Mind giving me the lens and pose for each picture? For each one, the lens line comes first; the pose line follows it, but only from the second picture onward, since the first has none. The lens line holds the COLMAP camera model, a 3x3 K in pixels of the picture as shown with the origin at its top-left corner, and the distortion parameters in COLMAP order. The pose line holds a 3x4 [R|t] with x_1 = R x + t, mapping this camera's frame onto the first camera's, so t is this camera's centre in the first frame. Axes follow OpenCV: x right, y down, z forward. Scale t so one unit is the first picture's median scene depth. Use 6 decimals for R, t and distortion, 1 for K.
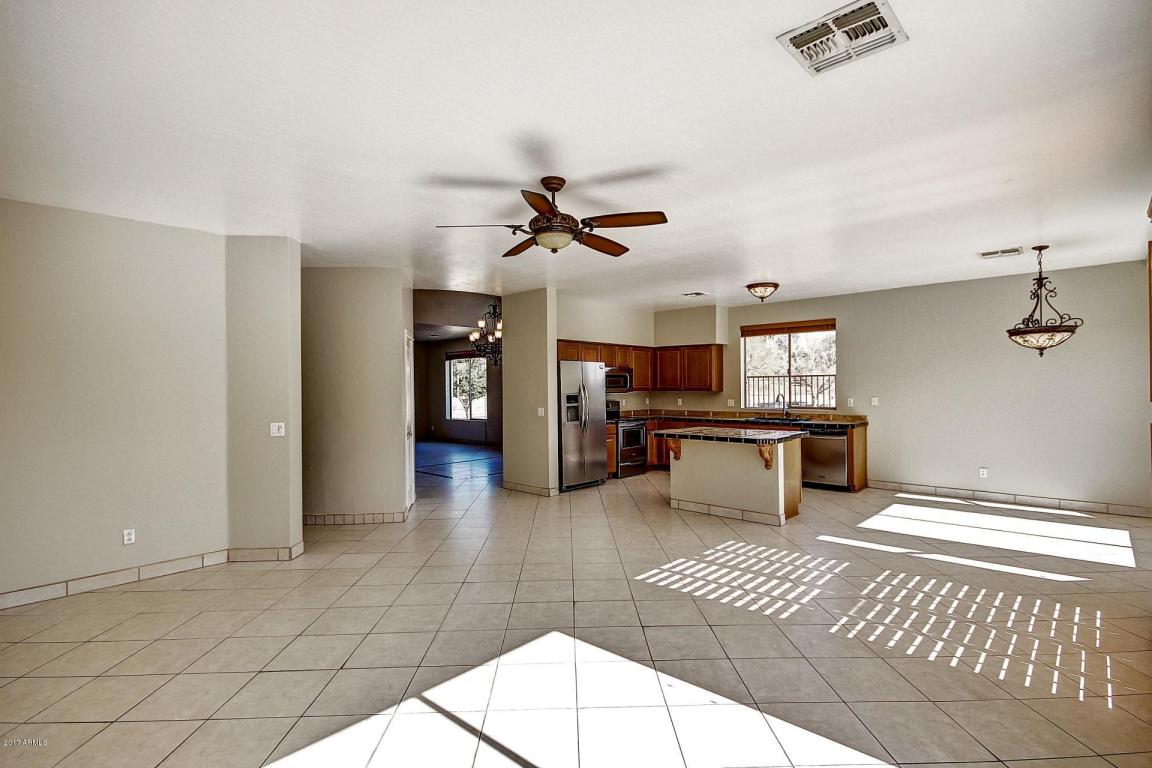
lens RADIAL K [[549.9, 0, 595.8], [0, 549.9, 383.5], [0, 0, 1]] dist [-0.014742, -0.000068]
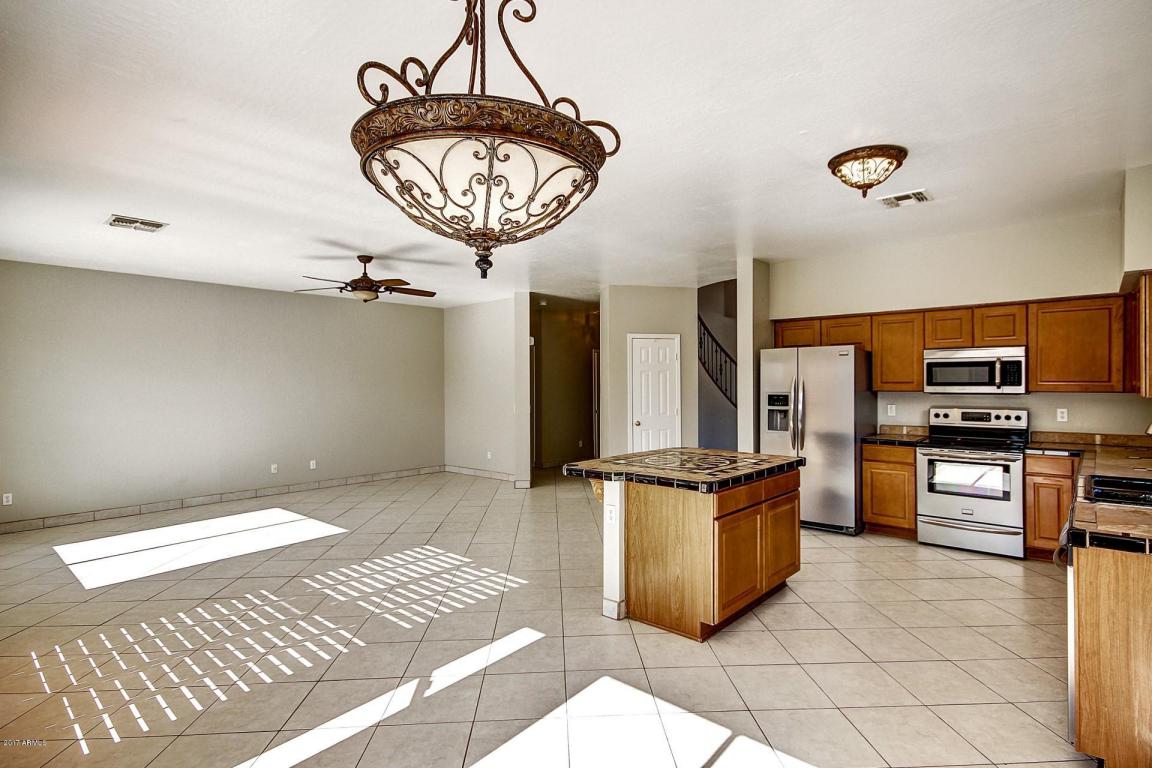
lens RADIAL K [[592.5, 0, 576.0], [0, 592.5, 384.0], [0, 0, 1]] dist [-0.000356, 0.000198]
pose [[0.008643, 0.013382, -0.999873, 1.271198], [0.009866, 0.999861, 0.013467, -0.011394], [0.999914, -0.009981, 0.008510, 1.230608]]
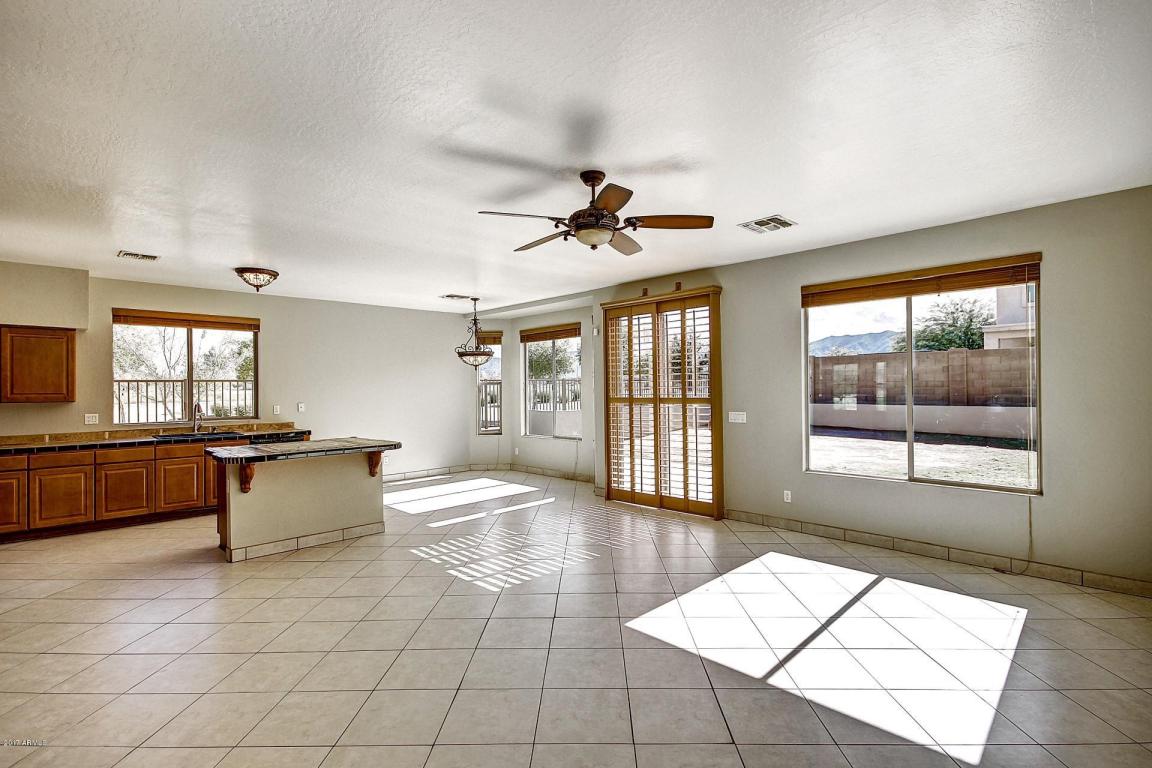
lens RADIAL K [[549.8, 0, 576.0], [0, 549.8, 384.0], [0, 0, 1]] dist [0.013710, -0.000110]
pose [[0.056949, 0.012473, 0.998299, -0.817988], [0.004921, 0.999906, -0.012774, 0.008802], [-0.998365, 0.005640, 0.056882, 0.752194]]
